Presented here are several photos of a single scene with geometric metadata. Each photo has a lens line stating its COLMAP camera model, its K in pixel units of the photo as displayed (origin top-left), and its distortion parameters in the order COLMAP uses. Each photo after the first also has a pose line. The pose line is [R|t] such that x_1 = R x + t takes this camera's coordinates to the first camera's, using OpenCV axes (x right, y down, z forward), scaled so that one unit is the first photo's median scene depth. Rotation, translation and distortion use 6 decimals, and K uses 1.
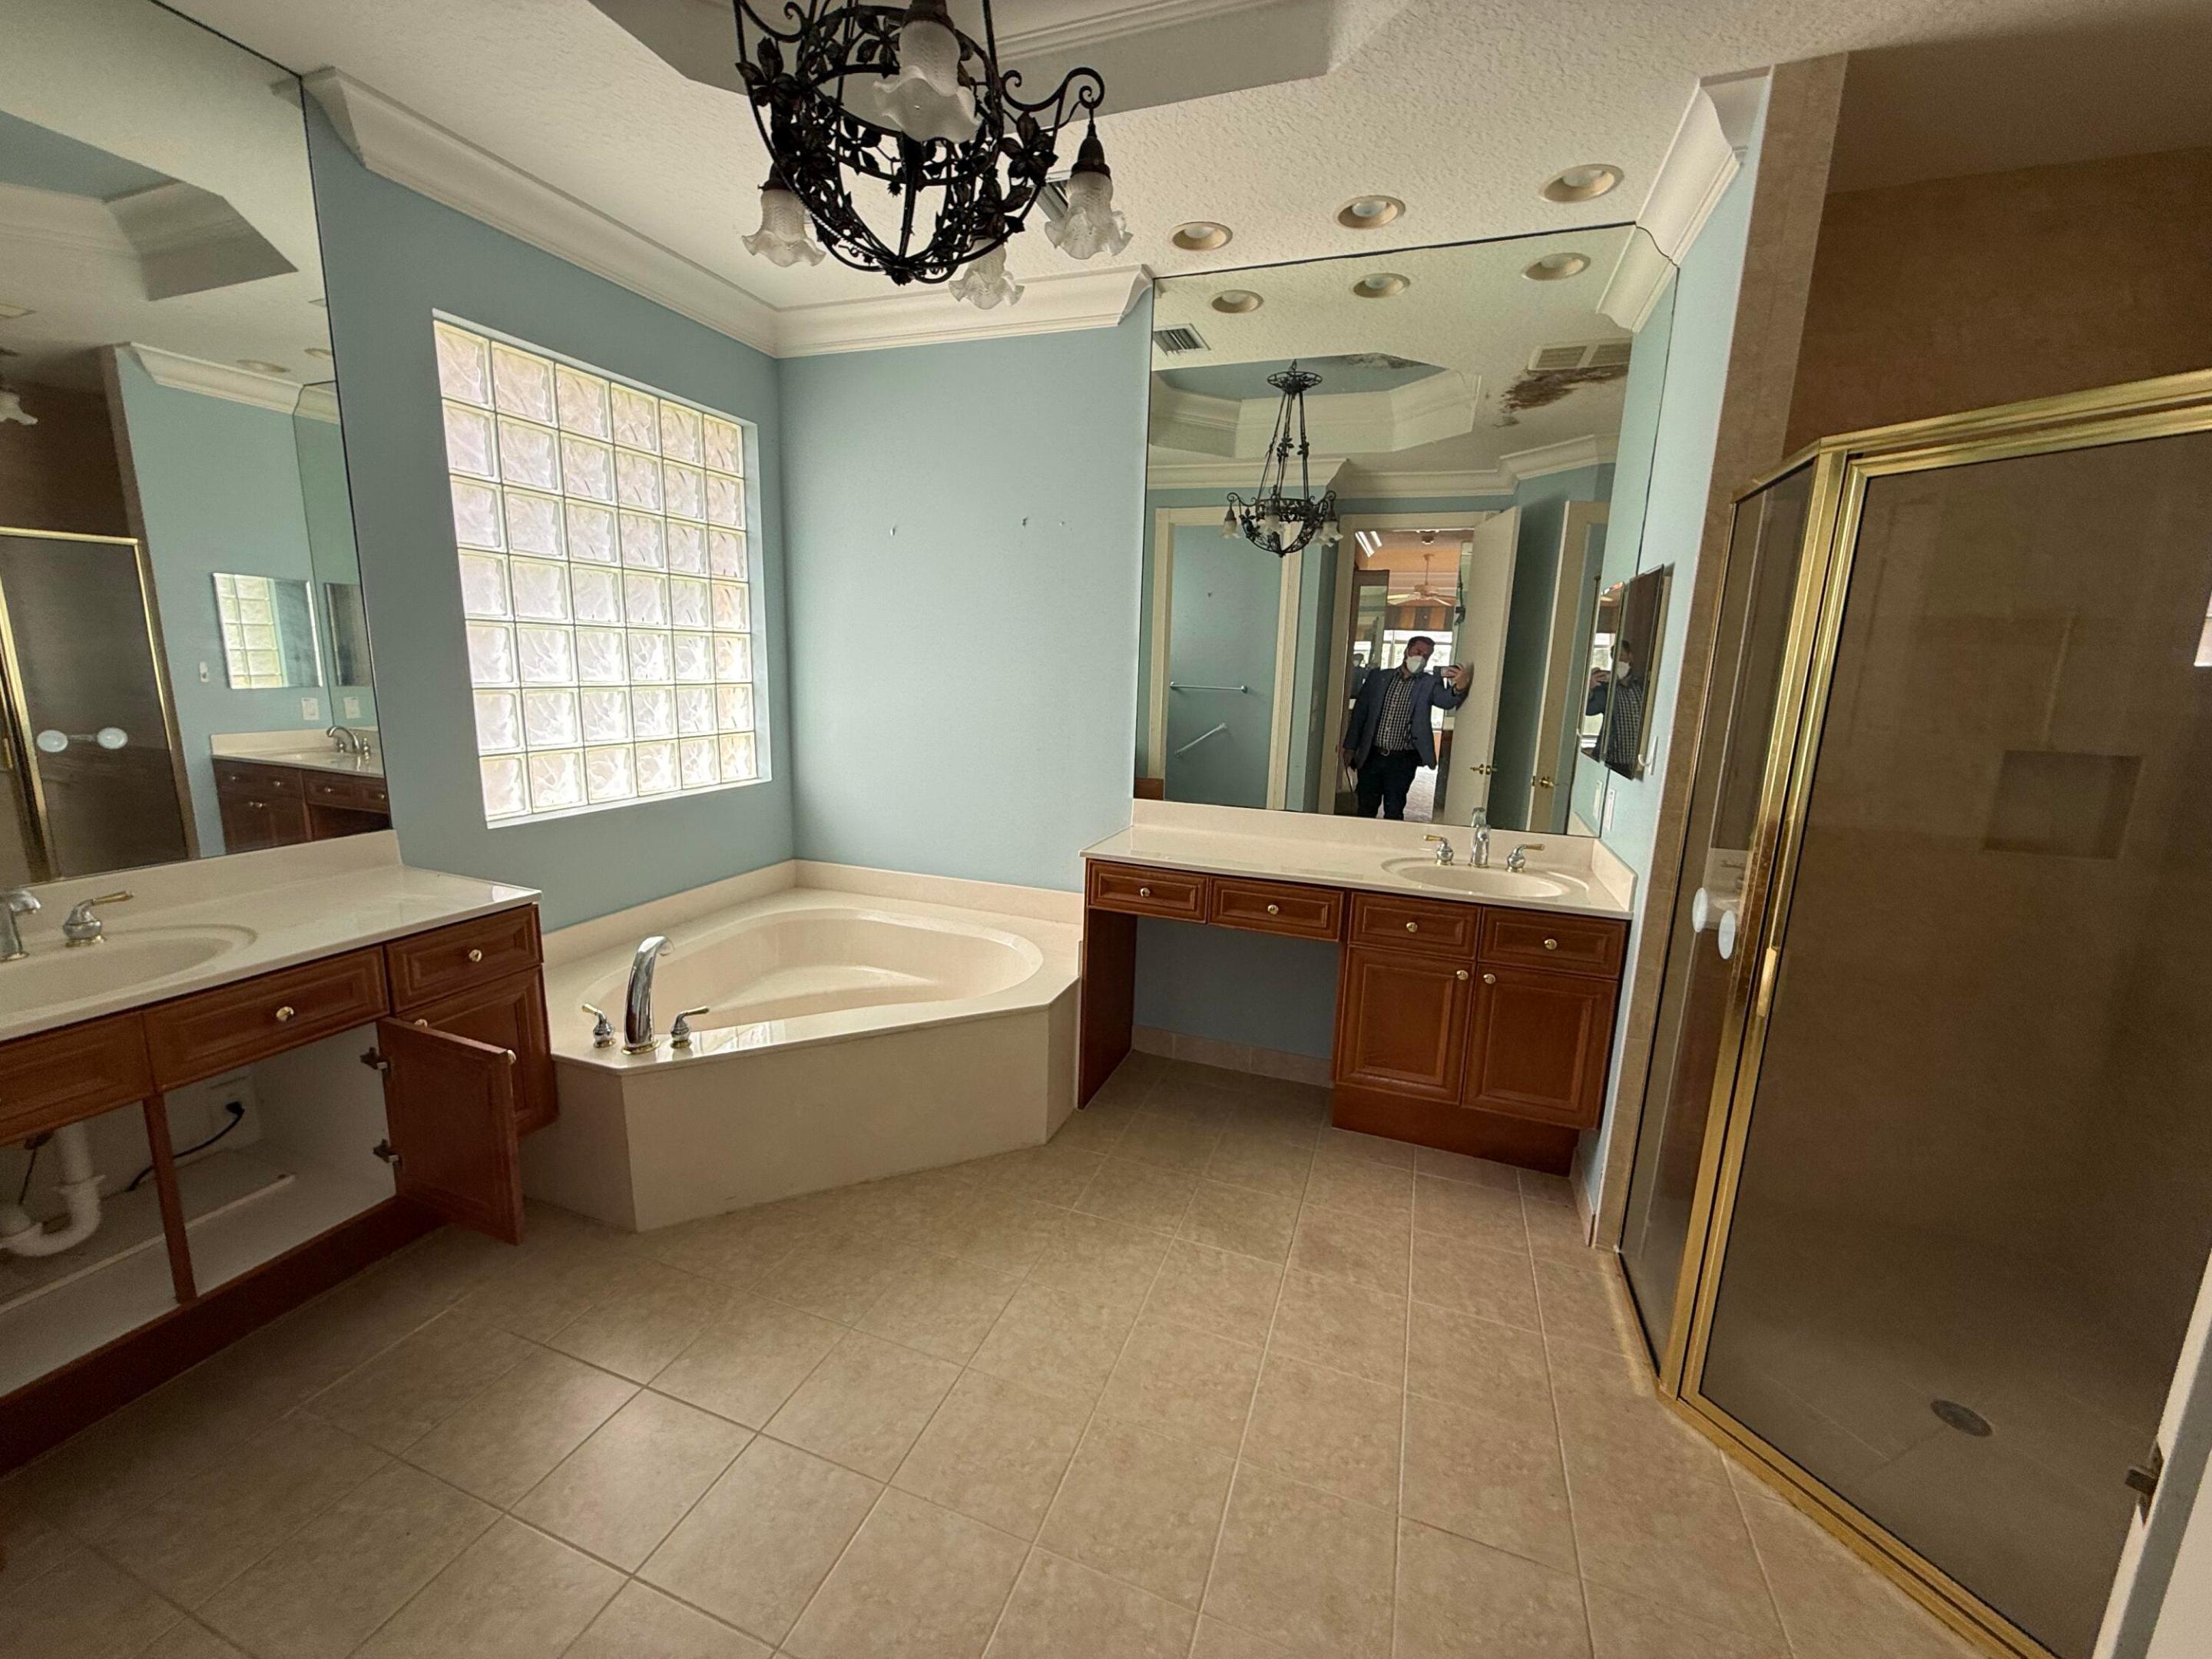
lens RADIAL K [[877.9, 0, 1100.0], [0, 877.9, 825.2], [0, 0, 1]] dist [-0.000127, 0.000028]
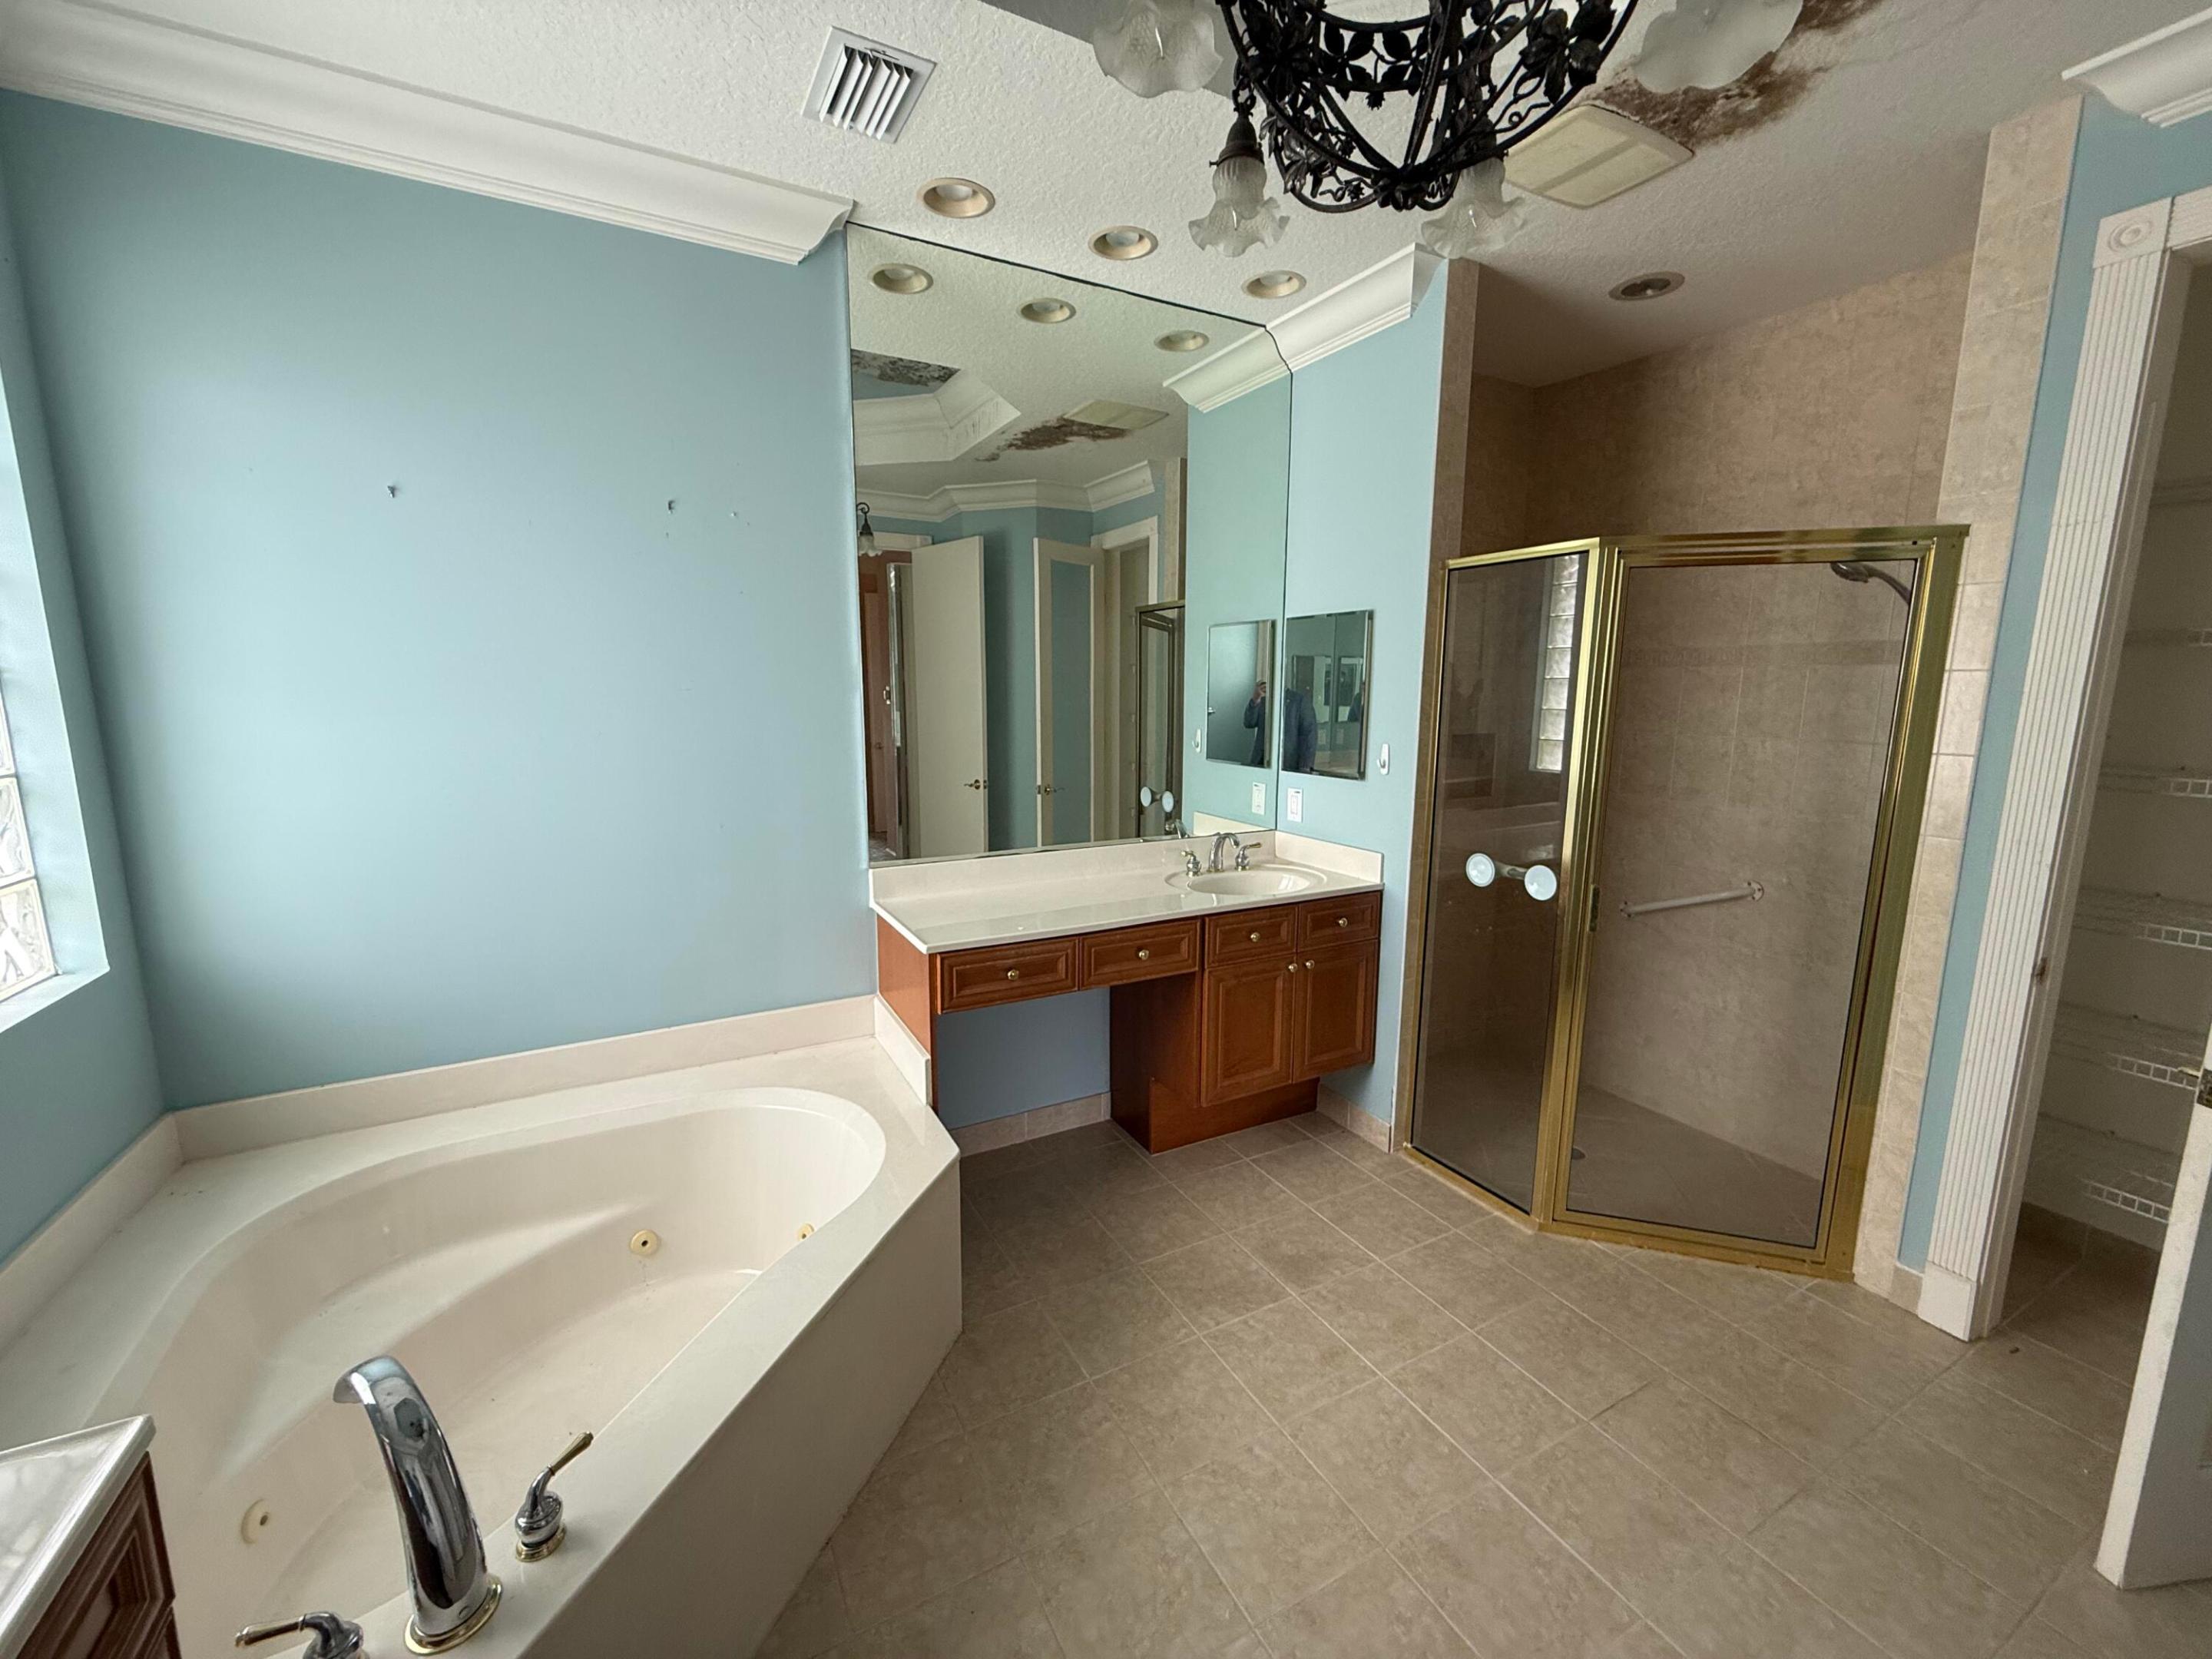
lens RADIAL K [[877.9, 0, 1100.0], [0, 877.9, 825.2], [0, 0, 1]] dist [-0.000127, 0.000028]
pose [[0.661498, -0.146791, 0.735441, -0.485663], [0.155367, 0.986205, 0.057097, -0.099262], [-0.733677, 0.076493, 0.675179, 0.359948]]
